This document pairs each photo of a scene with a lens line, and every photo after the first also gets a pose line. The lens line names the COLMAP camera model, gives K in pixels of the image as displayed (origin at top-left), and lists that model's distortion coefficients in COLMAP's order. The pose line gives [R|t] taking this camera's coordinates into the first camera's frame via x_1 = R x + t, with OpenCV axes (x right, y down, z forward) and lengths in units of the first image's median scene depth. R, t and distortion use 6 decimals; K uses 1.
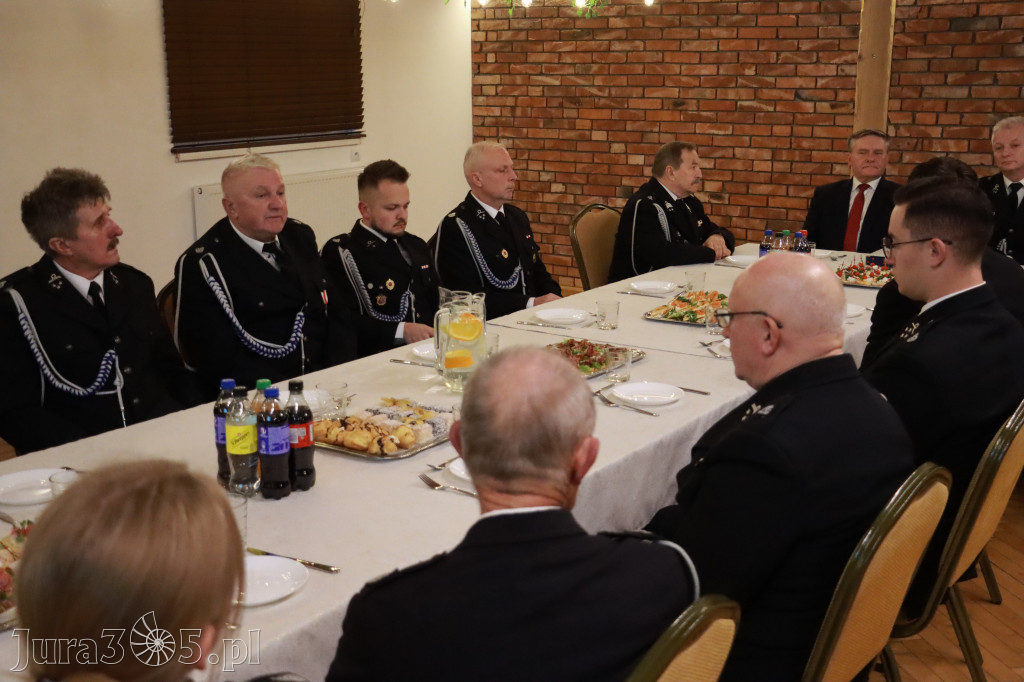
lens RADIAL K [[1202.3, 0, 531.6], [0, 1202.3, 344.0], [0, 0, 1]] dist [-0.064528, 0.426949]
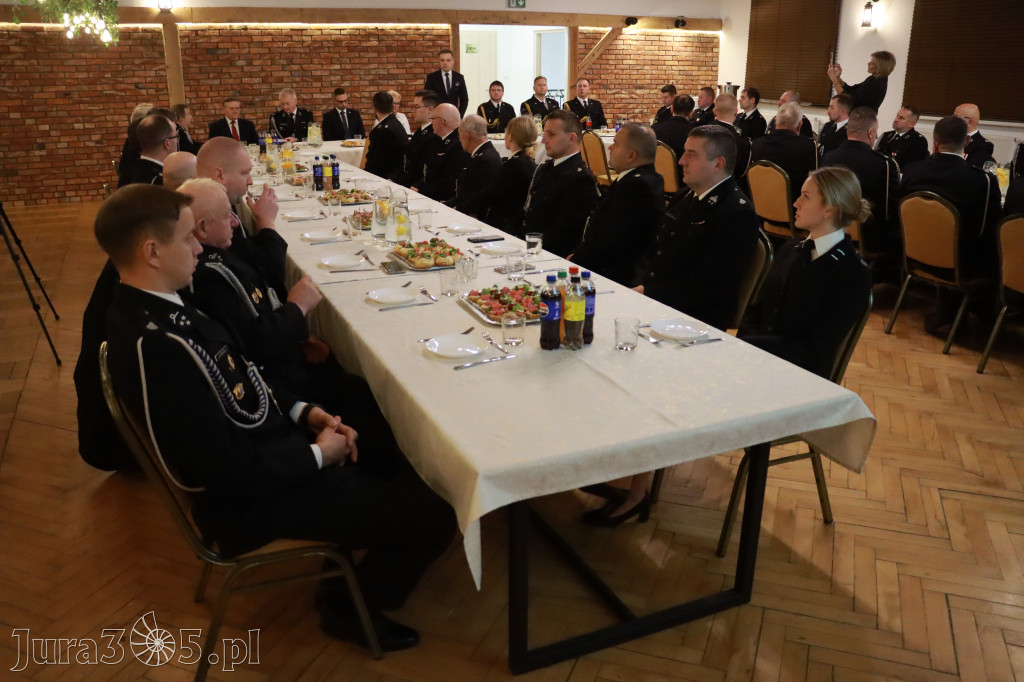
lens RADIAL K [[841.1, 0, 512.6], [0, 841.1, 348.2], [0, 0, 1]] dist [-0.184804, 0.152681]
pose [[0.532588, -0.274476, 0.800633, -0.642843], [0.190380, 0.960564, 0.202662, 0.059766], [-0.824685, 0.044489, 0.563840, -0.255210]]
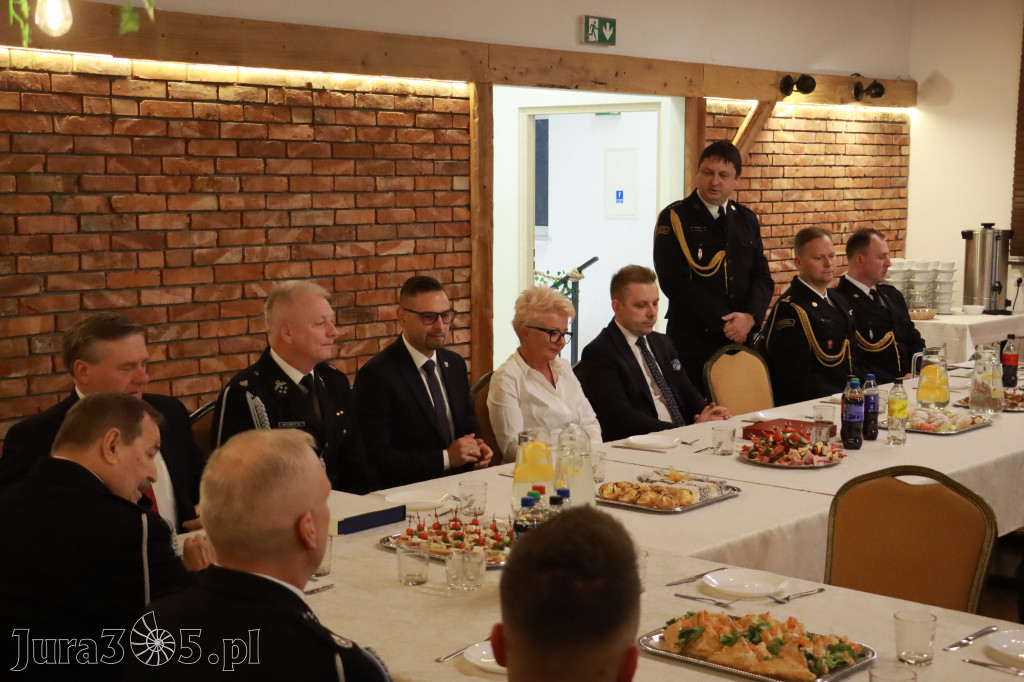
lens RADIAL K [[1549.3, 0, 512.0], [0, 1549.3, 341.0], [0, 0, 1]] dist [0.019927, 0.717919]
pose [[0.131732, -0.104785, 0.985732, -0.328272], [0.224473, 0.971720, 0.073297, -0.139700], [-0.965535, 0.211615, 0.151528, 0.540330]]
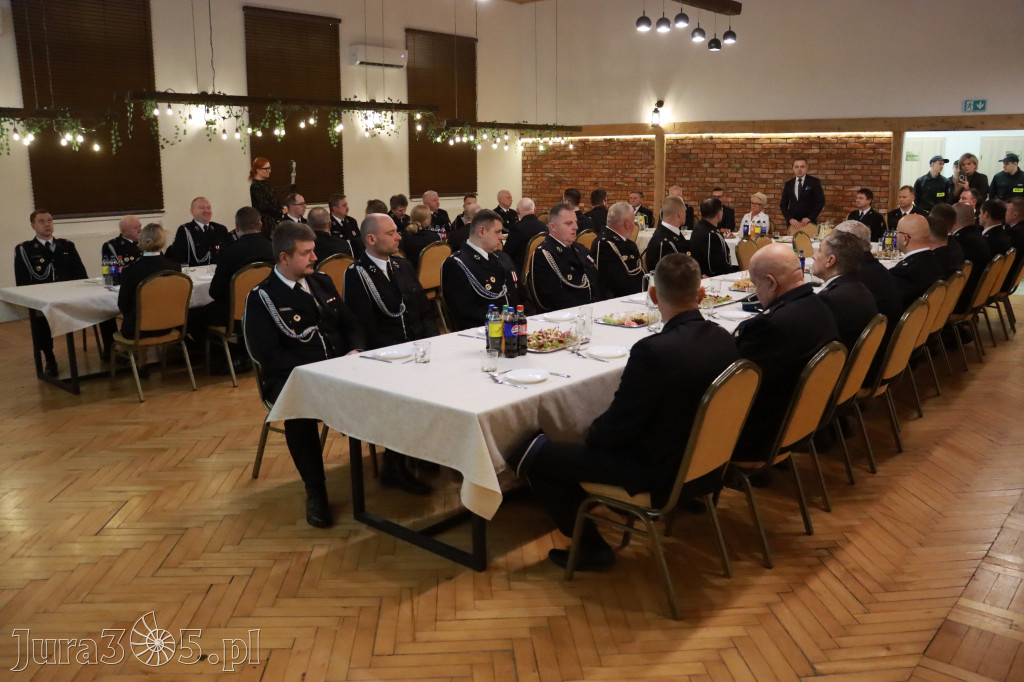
lens RADIAL K [[841.6, 0, 508.9], [0, 841.6, 354.0], [0, 0, 1]] dist [-0.187634, 0.157769]
pose [[0.990611, 0.023073, -0.134750, 0.201627], [-0.024297, 0.999677, -0.007445, 0.205836], [0.134535, 0.010649, 0.990852, -0.893069]]
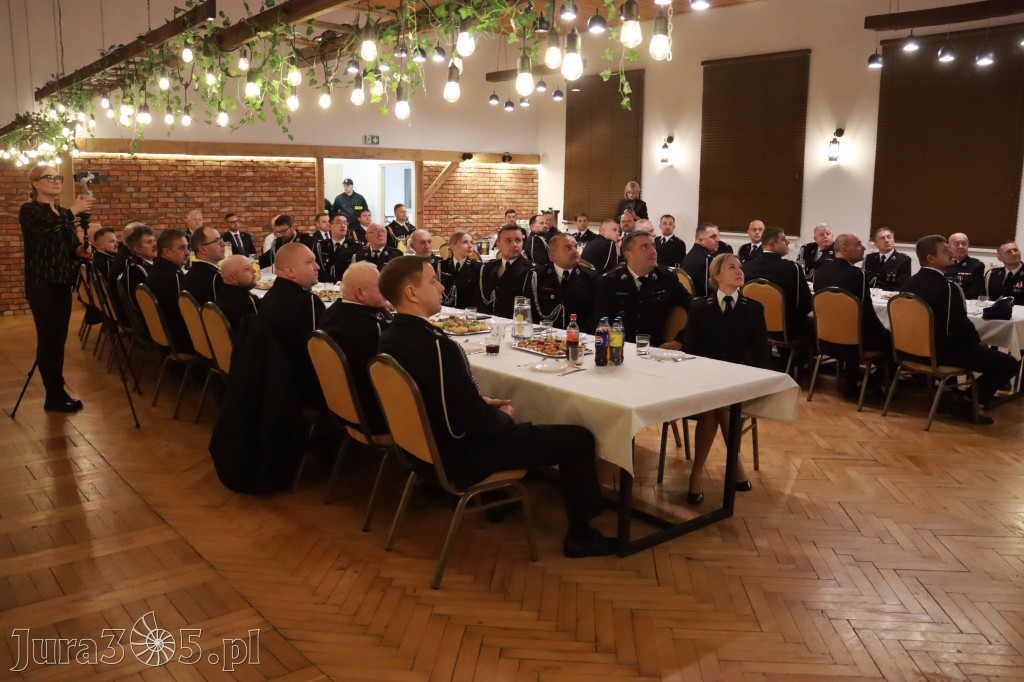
lens RADIAL K [[841.6, 0, 508.9], [0, 841.6, 354.0], [0, 0, 1]] dist [-0.187634, 0.157769]
pose [[0.292966, -0.173369, 0.940273, -0.899870], [0.204155, 0.972086, 0.115625, 0.048963], [-0.934073, 0.158087, 0.320183, -0.192261]]
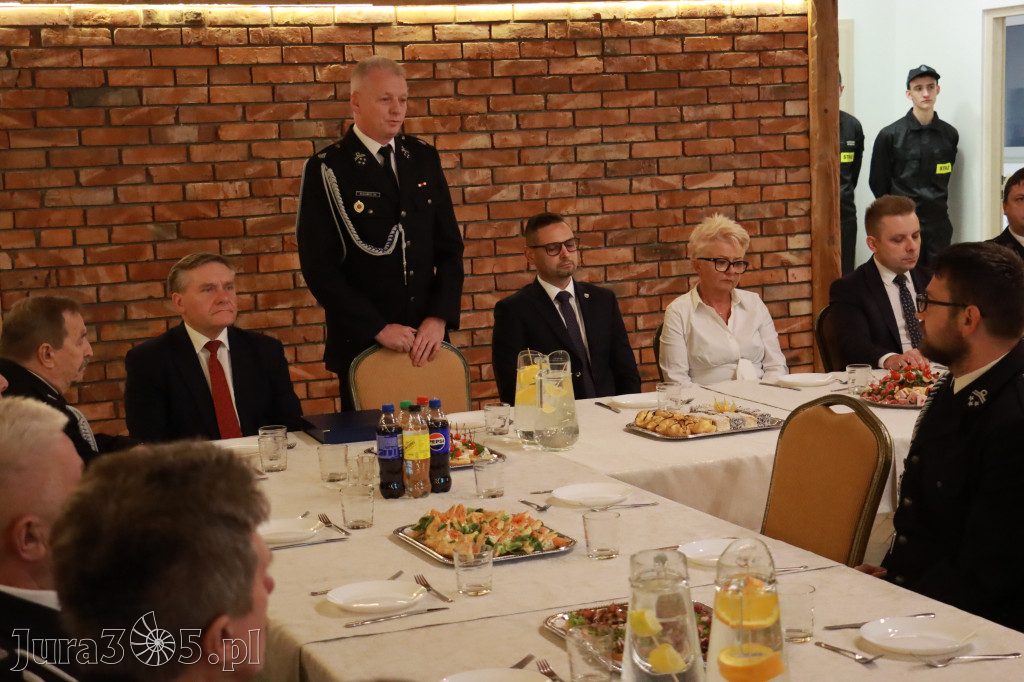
lens RADIAL K [[1848.9, 0, 512.0], [0, 1848.9, 341.0], [0, 0, 1]] dist [0.193591, 0.323175]
pose [[0.550488, -0.124196, 0.825553, -0.362355], [0.228006, 0.973644, -0.005563, -0.068393], [-0.803104, 0.191293, 0.564297, 0.230704]]
